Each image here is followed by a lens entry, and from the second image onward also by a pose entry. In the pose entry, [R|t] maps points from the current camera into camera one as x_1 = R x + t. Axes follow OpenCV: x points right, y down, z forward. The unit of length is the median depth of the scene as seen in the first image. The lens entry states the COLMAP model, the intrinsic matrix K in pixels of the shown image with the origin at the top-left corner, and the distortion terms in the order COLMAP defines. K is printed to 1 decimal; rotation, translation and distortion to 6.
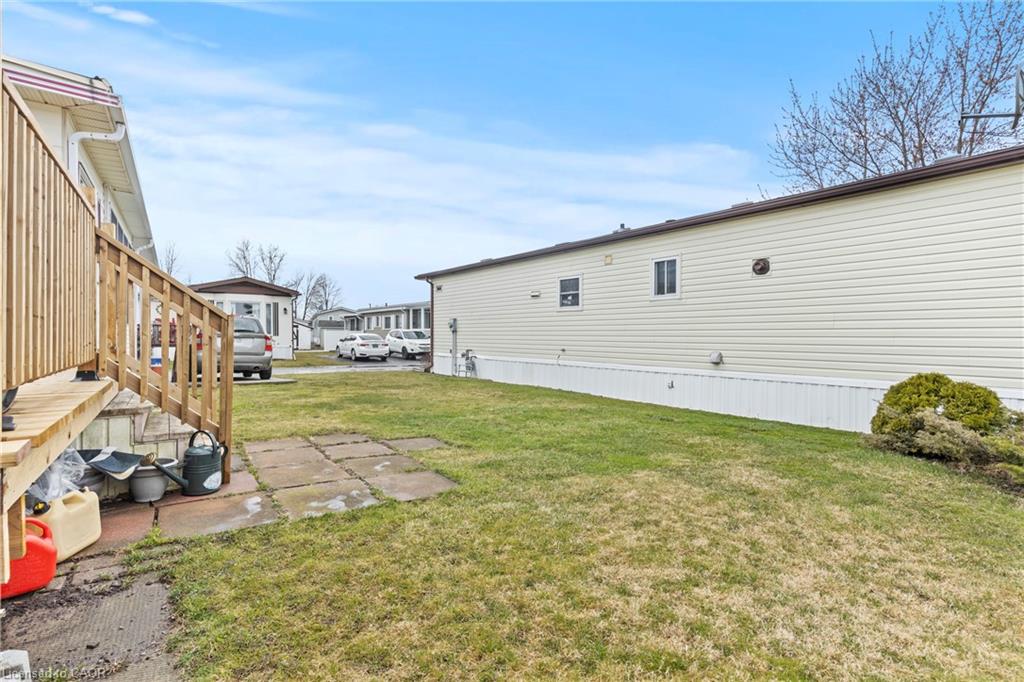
lens RADIAL K [[487.2, 0, 512.9], [0, 487.2, 337.0], [0, 0, 1]] dist [0.006576, -0.003299]
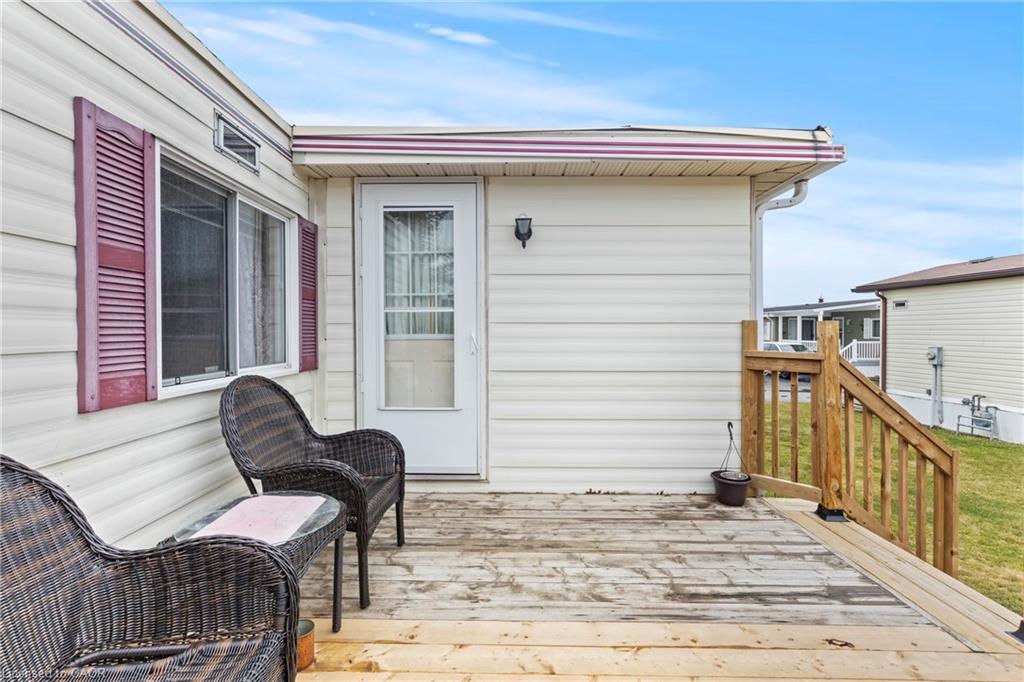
lens RADIAL K [[487.2, 0, 492.8], [0, 487.2, 334.7], [0, 0, 1]] dist [0.006576, -0.003299]
pose [[0.811442, 0.003320, -0.584423, -0.243587], [0.000862, 0.999976, 0.006879, -0.065491], [0.584432, -0.006085, 0.811420, 0.030422]]
